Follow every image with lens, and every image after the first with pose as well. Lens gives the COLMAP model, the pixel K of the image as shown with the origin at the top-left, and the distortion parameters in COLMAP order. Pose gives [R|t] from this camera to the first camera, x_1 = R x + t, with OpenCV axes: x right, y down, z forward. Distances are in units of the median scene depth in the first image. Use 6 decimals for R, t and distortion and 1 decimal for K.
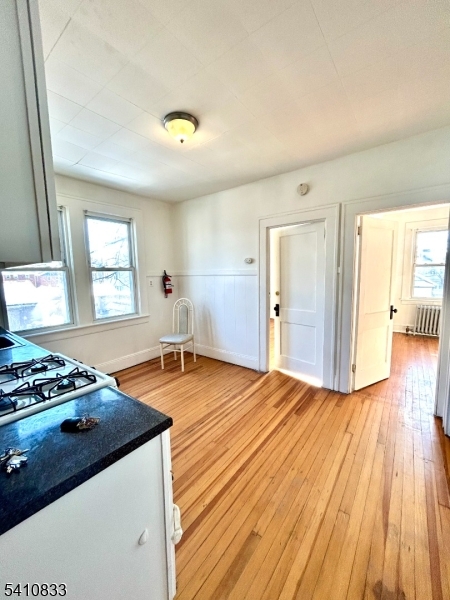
lens RADIAL K [[242.4, 0, 226.0], [0, 242.4, 299.2], [0, 0, 1]] dist [-0.000948, 0.000227]
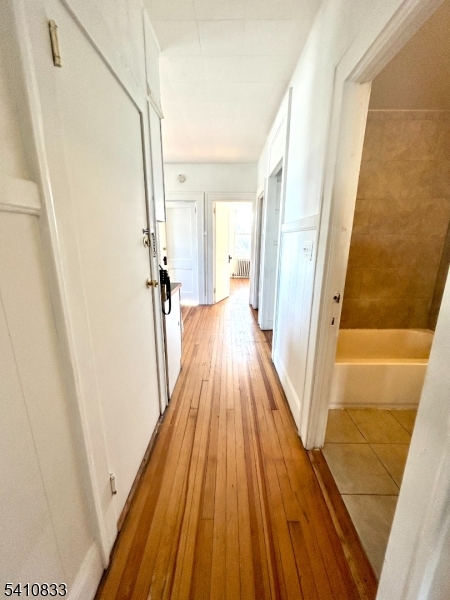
lens RADIAL K [[242.4, 0, 226.0], [0, 242.4, 299.2], [0, 0, 1]] dist [-0.000948, 0.000227]
pose [[0.798775, -0.119749, 0.589593, -0.385060], [0.041006, 0.988549, 0.145223, 0.078321], [-0.600231, -0.091824, 0.794538, -0.392714]]
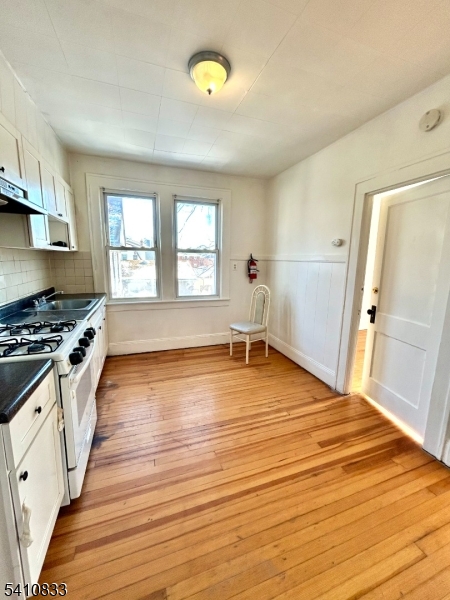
lens RADIAL K [[242.4, 0, 226.0], [0, 242.4, 299.2], [0, 0, 1]] dist [-0.000948, 0.000227]
pose [[0.840124, 0.124630, -0.527882, 0.223635], [-0.095037, 0.992011, 0.082957, -0.016403], [0.534004, -0.019526, 0.845257, 0.186825]]
